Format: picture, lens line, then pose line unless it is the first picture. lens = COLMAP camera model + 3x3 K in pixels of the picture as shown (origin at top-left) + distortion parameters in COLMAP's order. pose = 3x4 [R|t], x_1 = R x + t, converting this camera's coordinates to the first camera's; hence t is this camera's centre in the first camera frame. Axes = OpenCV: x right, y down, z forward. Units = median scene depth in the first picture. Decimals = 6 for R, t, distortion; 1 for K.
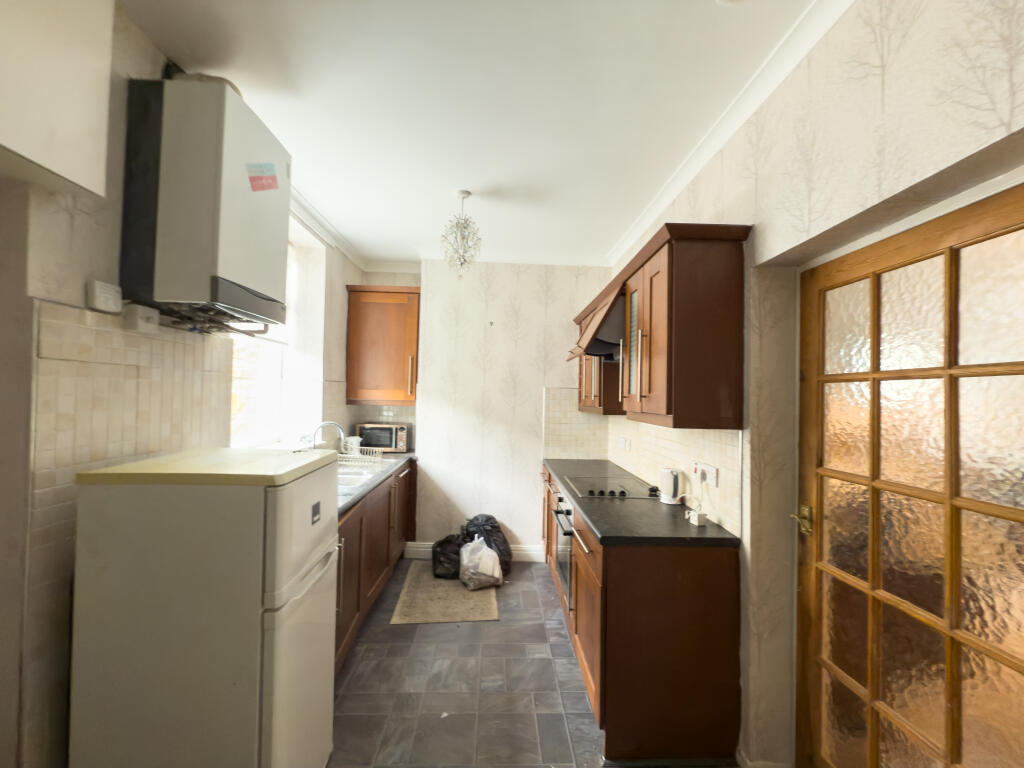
lens RADIAL K [[404.0, 0, 516.4], [0, 404.0, 385.9], [0, 0, 1]] dist [-0.000377, -0.000159]
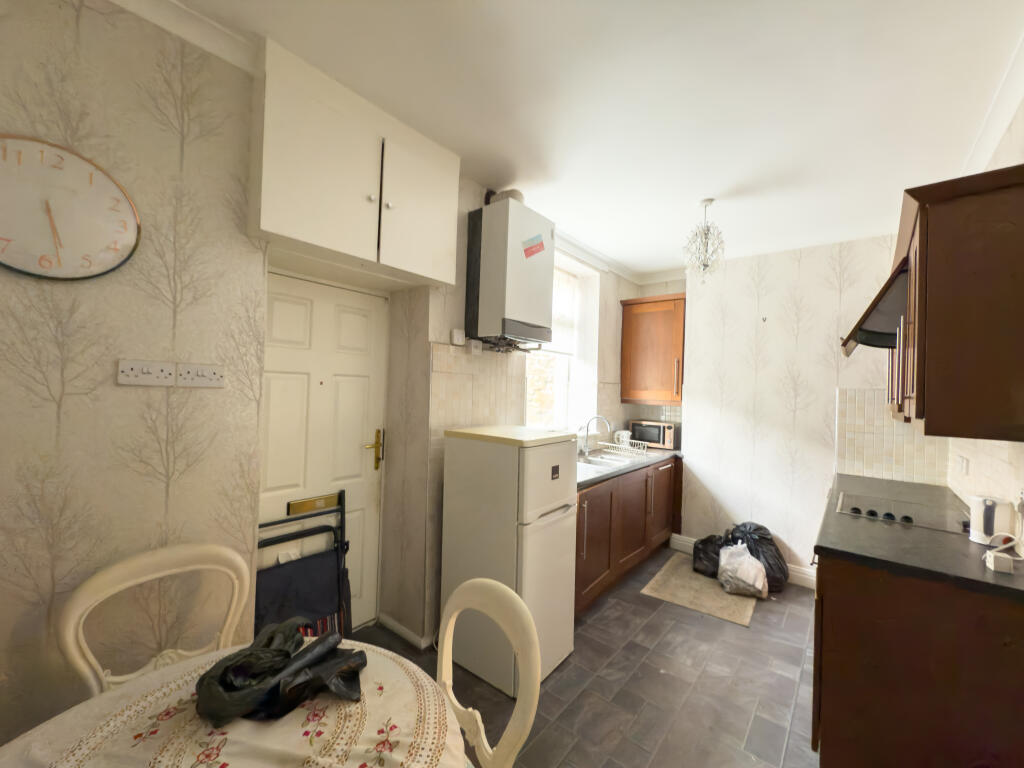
lens RADIAL K [[404.9, 0, 529.6], [0, 404.9, 384.7], [0, 0, 1]] dist [-0.000065, -0.000038]
pose [[0.763748, -0.006515, -0.645482, 0.161189], [0.000405, 0.999954, -0.009614, 0.005421], [0.645515, 0.007082, 0.763715, -0.075077]]
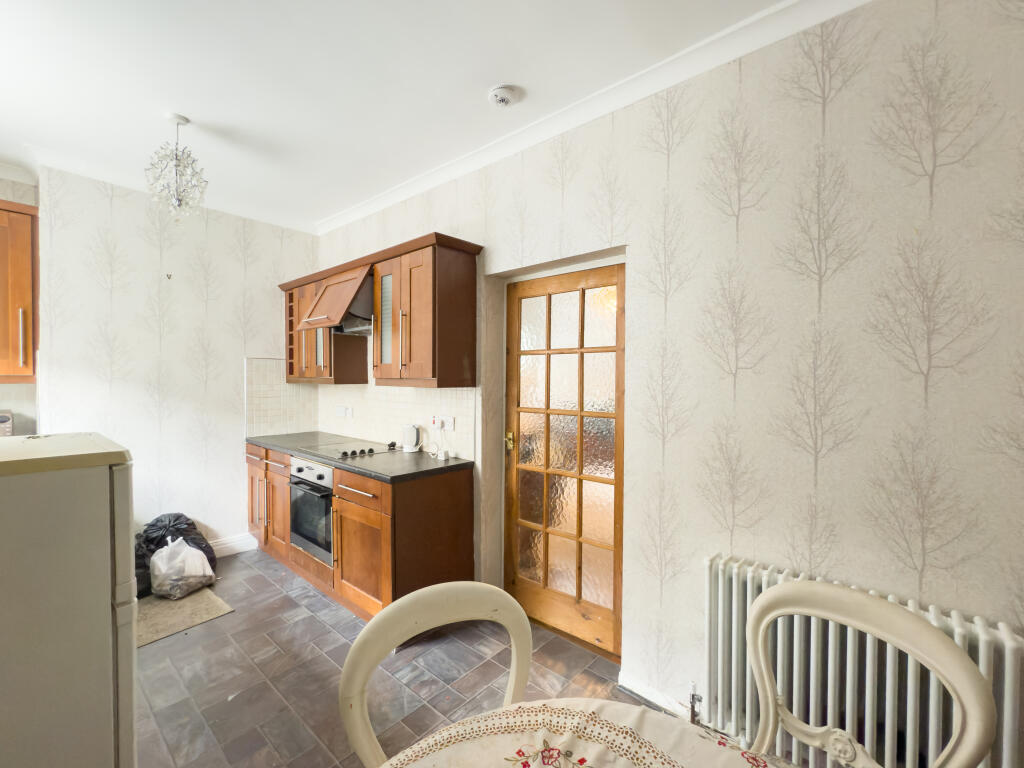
lens RADIAL K [[412.5, 0, 510.6], [0, 412.5, 384.1], [0, 0, 1]] dist [-0.000987, -0.000165]
pose [[0.703559, -0.034824, 0.709784, -0.215275], [-0.008063, 0.998343, 0.056974, 0.006495], [-0.710592, -0.045808, 0.702112, -0.069782]]
